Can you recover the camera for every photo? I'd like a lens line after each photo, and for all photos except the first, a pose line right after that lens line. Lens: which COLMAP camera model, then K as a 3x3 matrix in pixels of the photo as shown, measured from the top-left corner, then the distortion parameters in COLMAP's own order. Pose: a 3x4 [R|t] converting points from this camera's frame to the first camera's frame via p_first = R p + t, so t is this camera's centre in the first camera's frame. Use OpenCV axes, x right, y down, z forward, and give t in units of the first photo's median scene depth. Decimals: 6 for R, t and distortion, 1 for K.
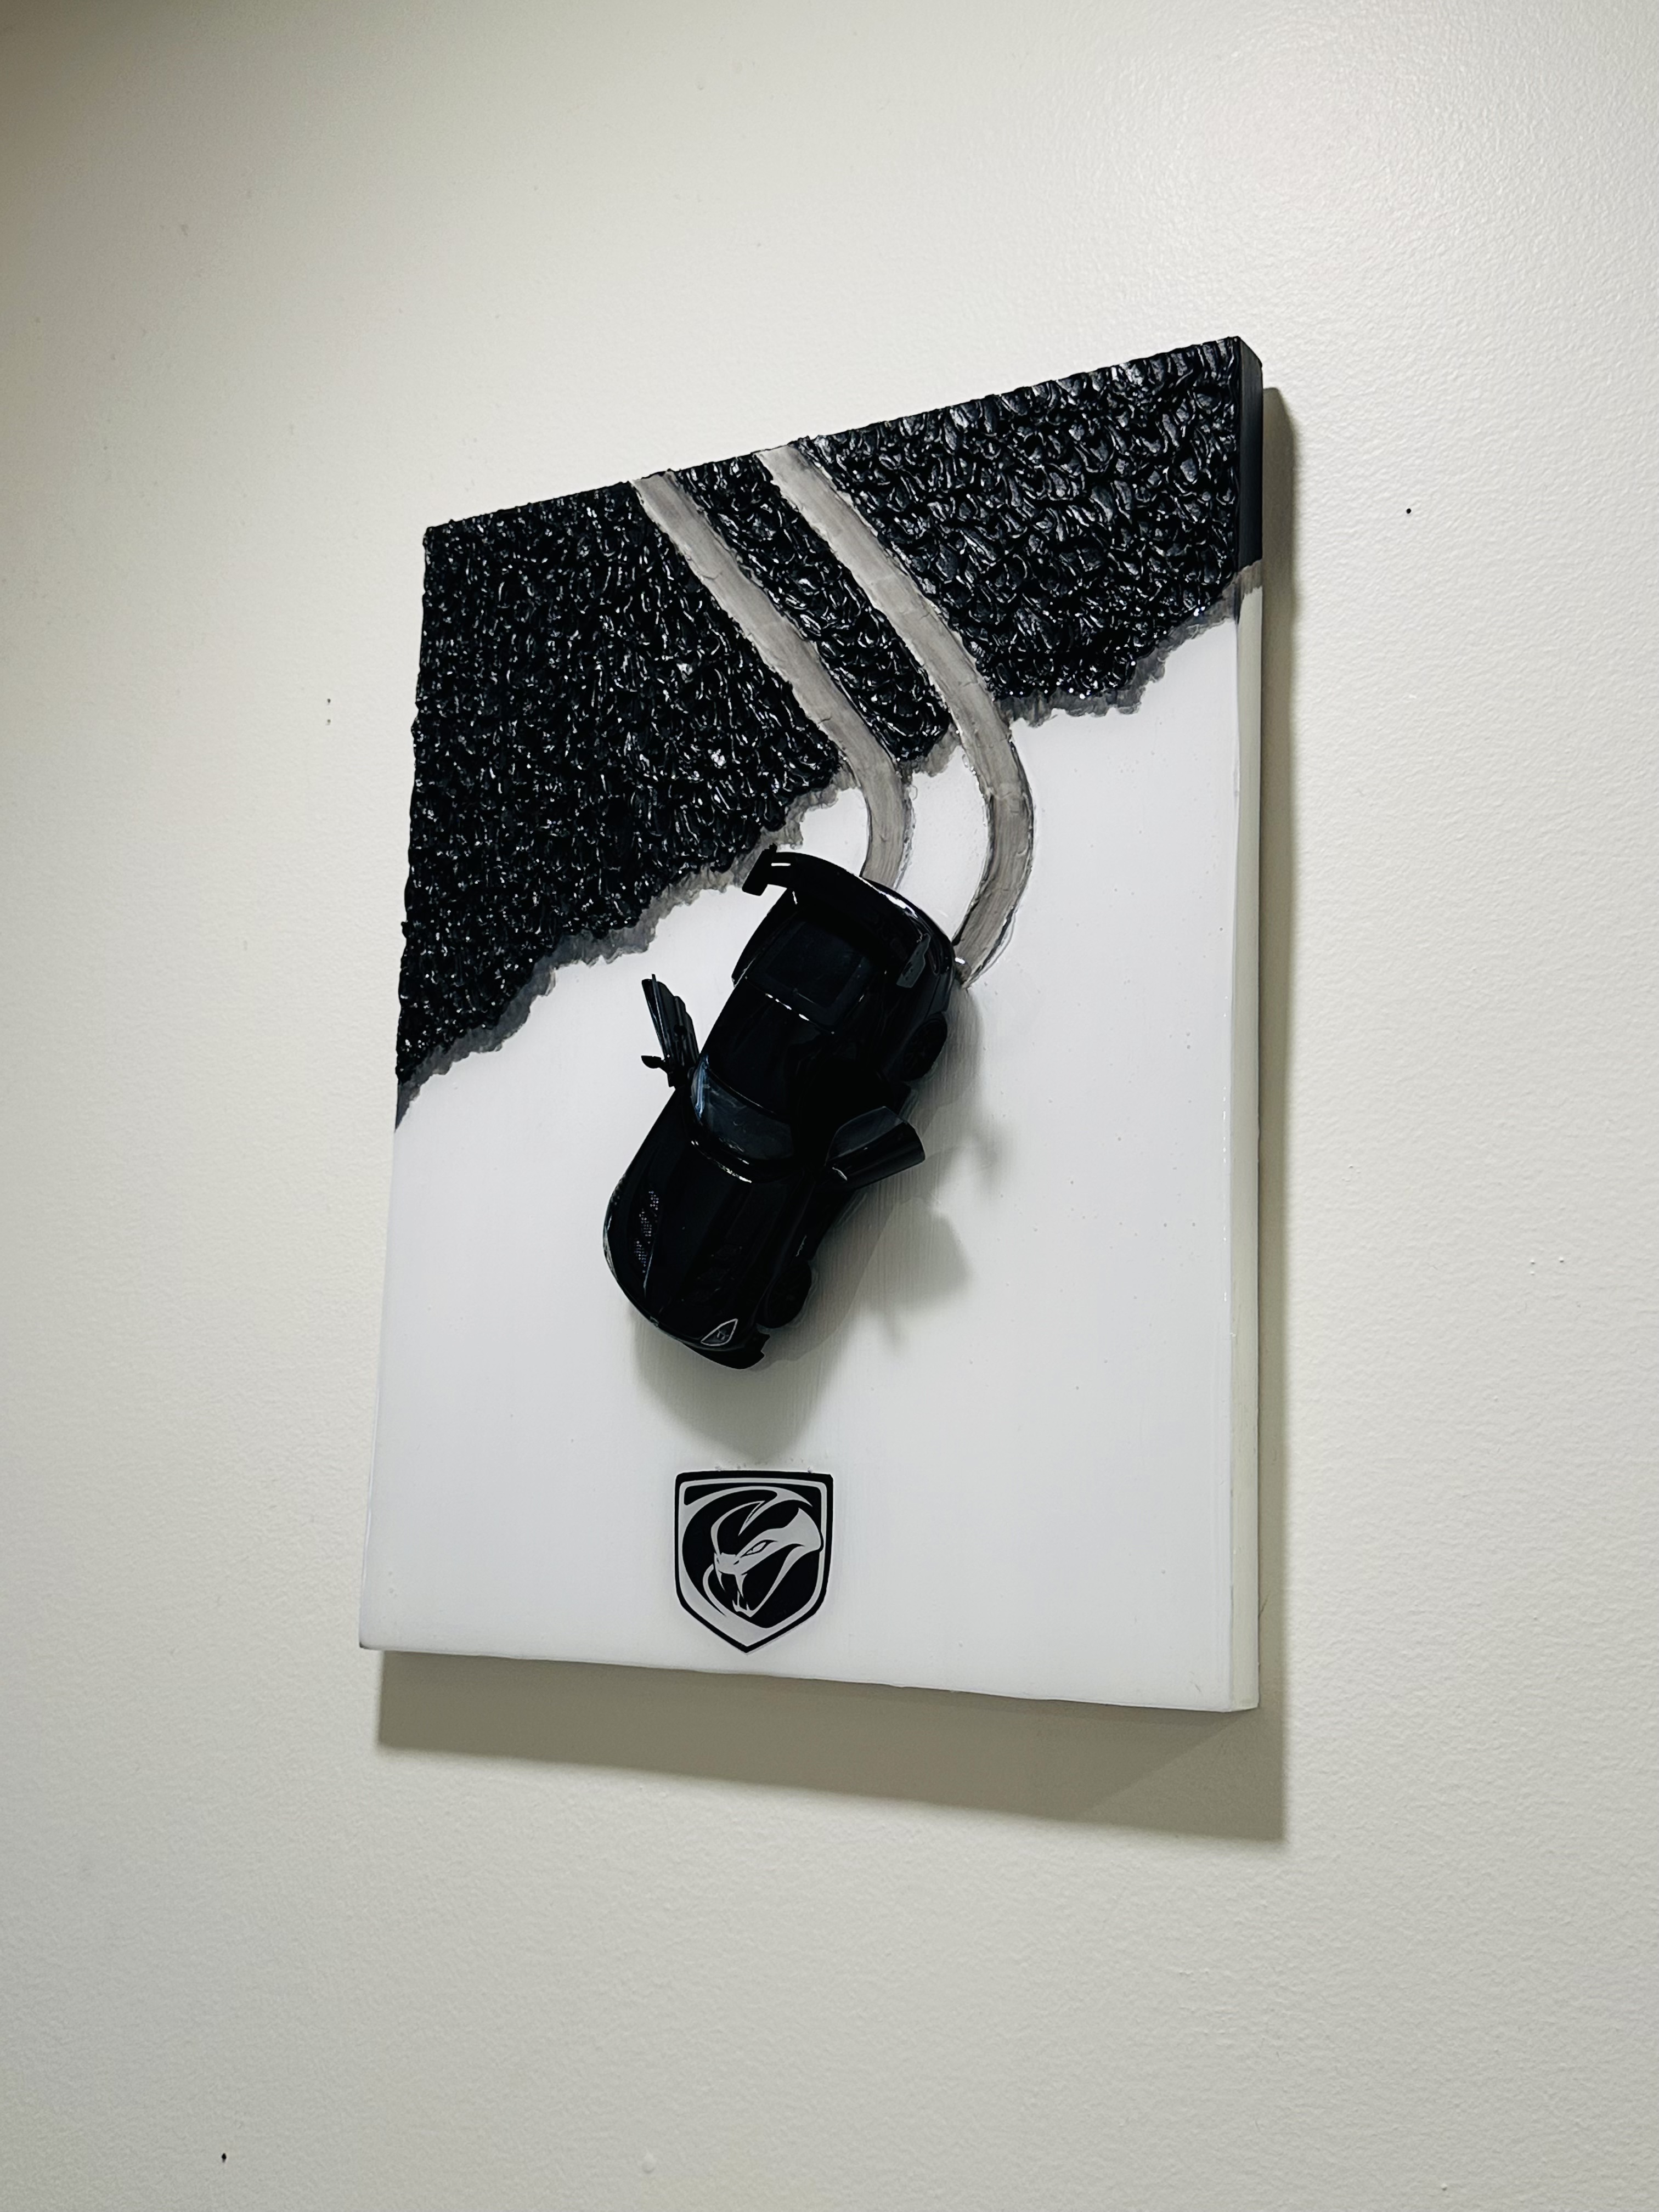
lens RADIAL K [[2396.2, 0, 831.0], [0, 2396.2, 1155.3], [0, 0, 1]] dist [0.220808, -0.608820]
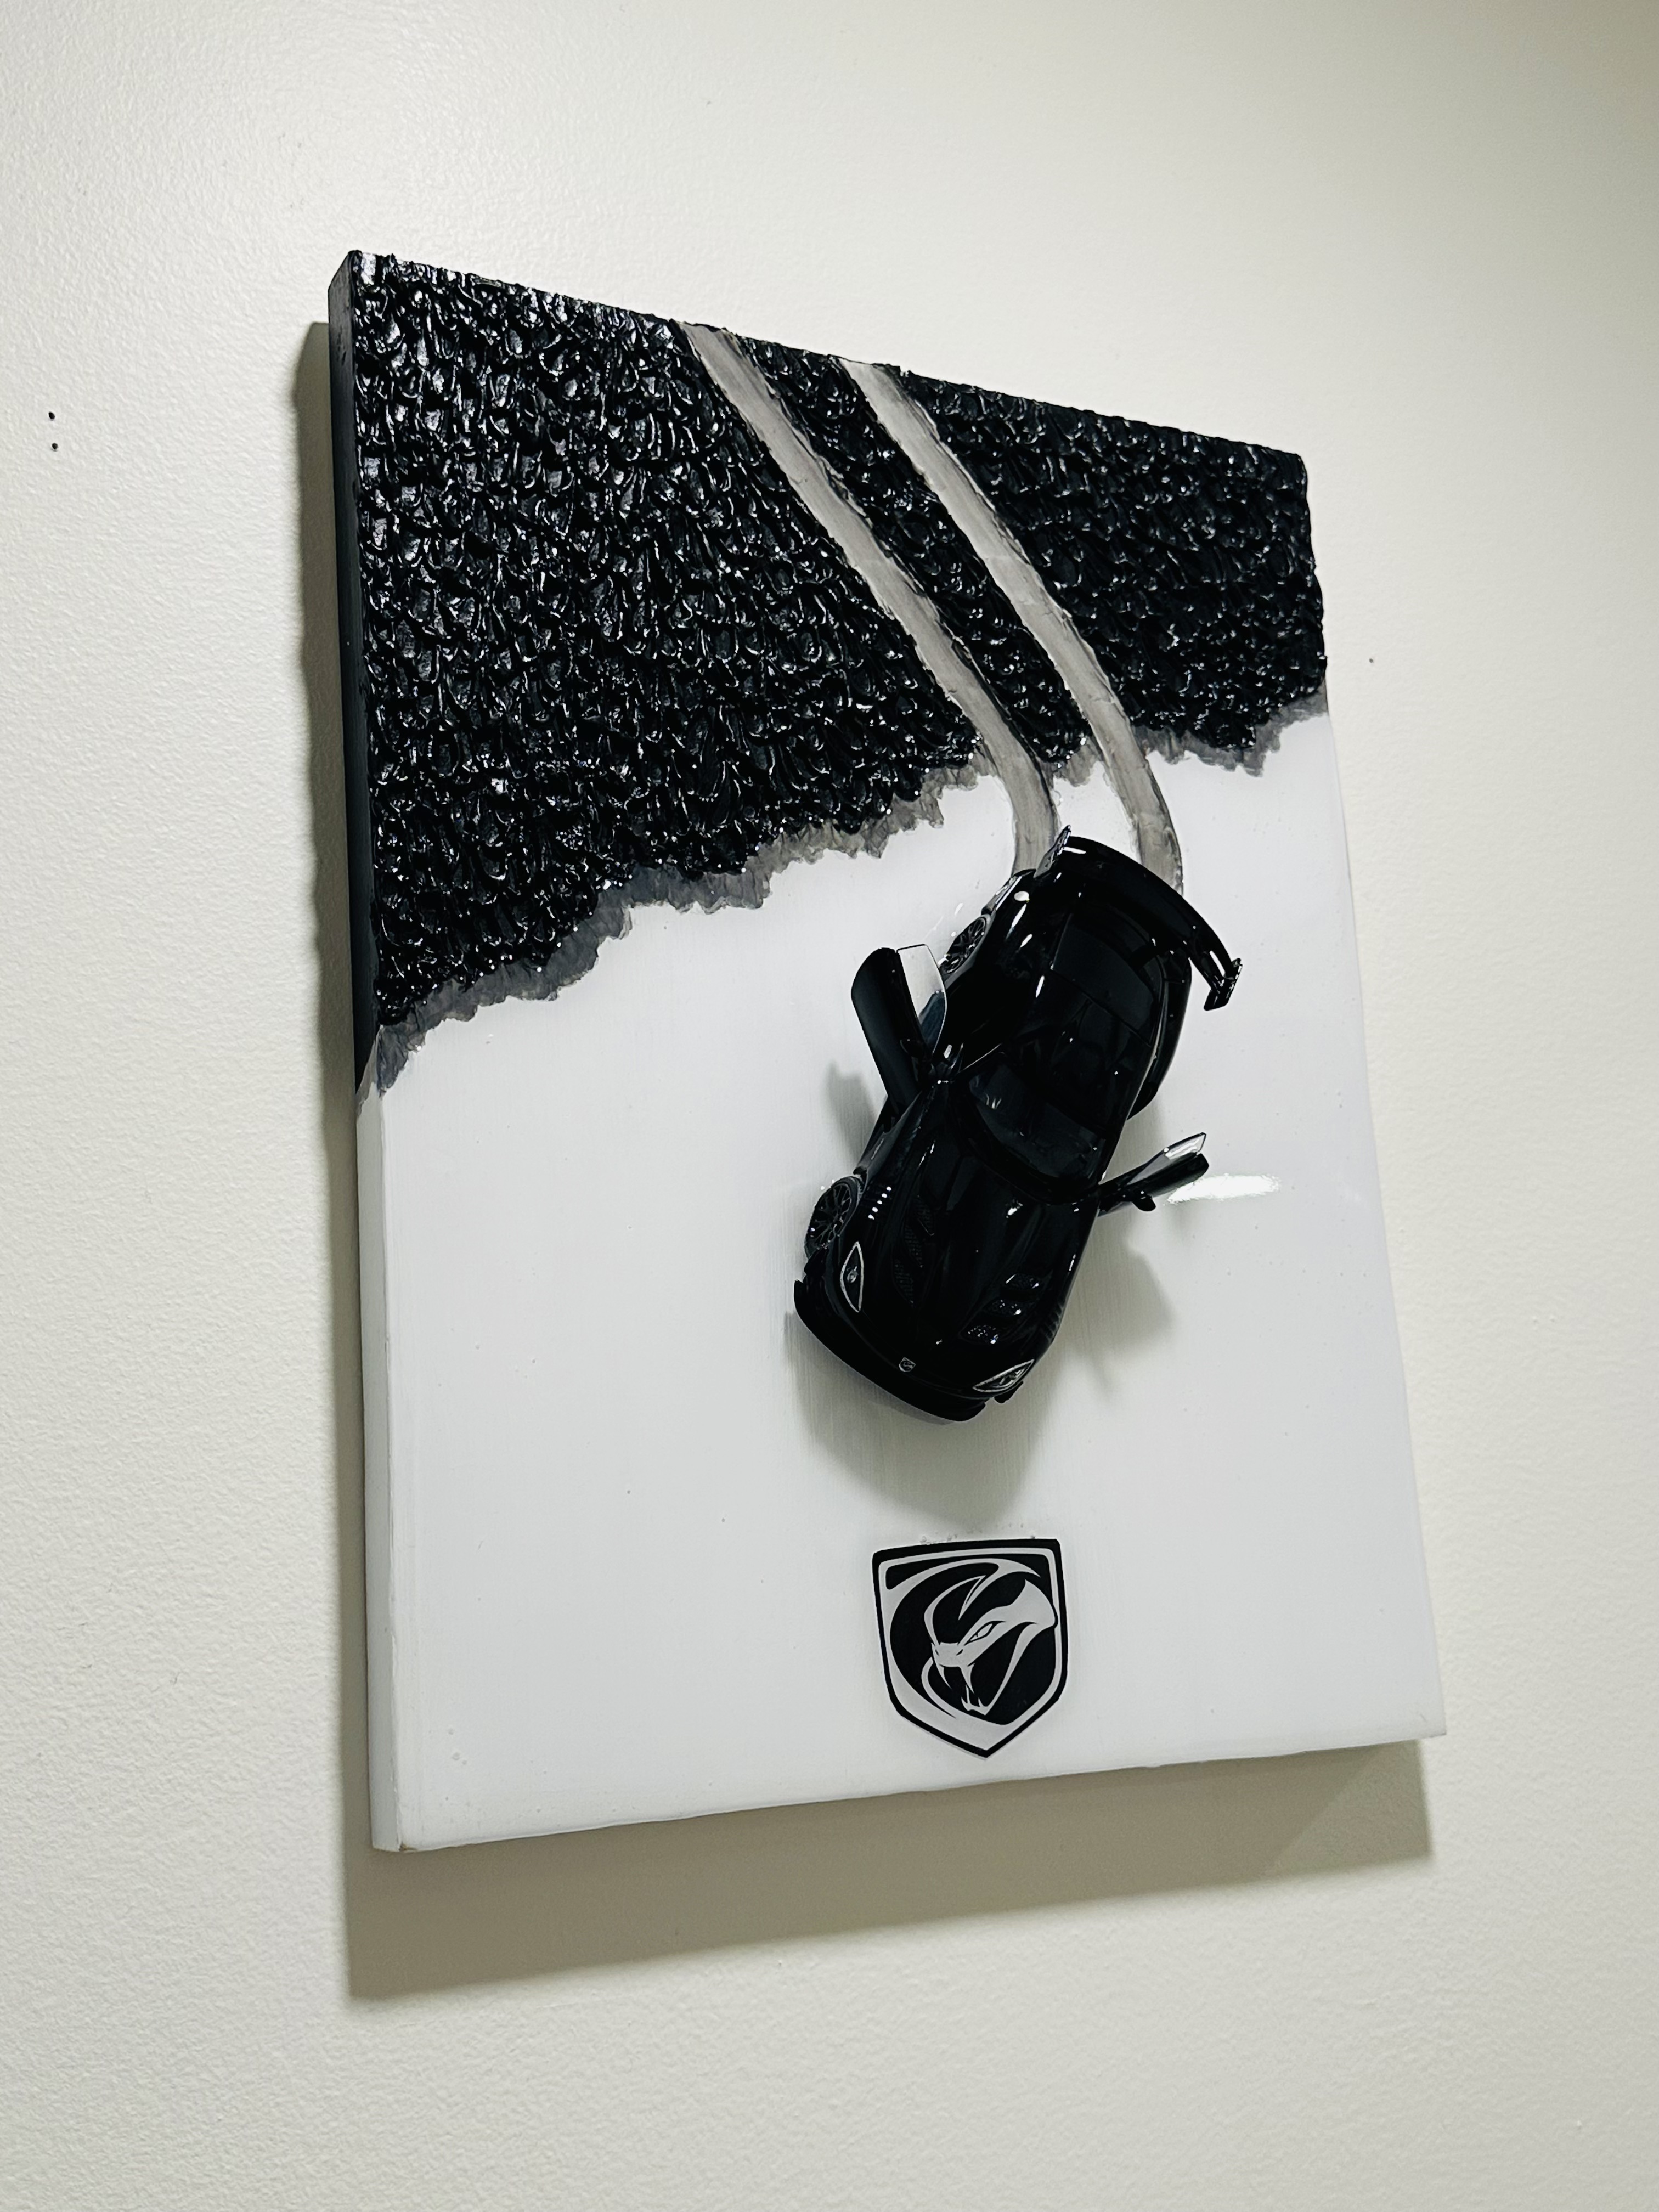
lens RADIAL K [[2396.2, 0, 831.0], [0, 2396.2, 1155.3], [0, 0, 1]] dist [0.220808, -0.608820]
pose [[0.505234, 0.093604, 0.857891, -0.800489], [-0.043722, 0.995600, -0.082880, 0.067939], [-0.861874, 0.004365, 0.507104, 0.608519]]
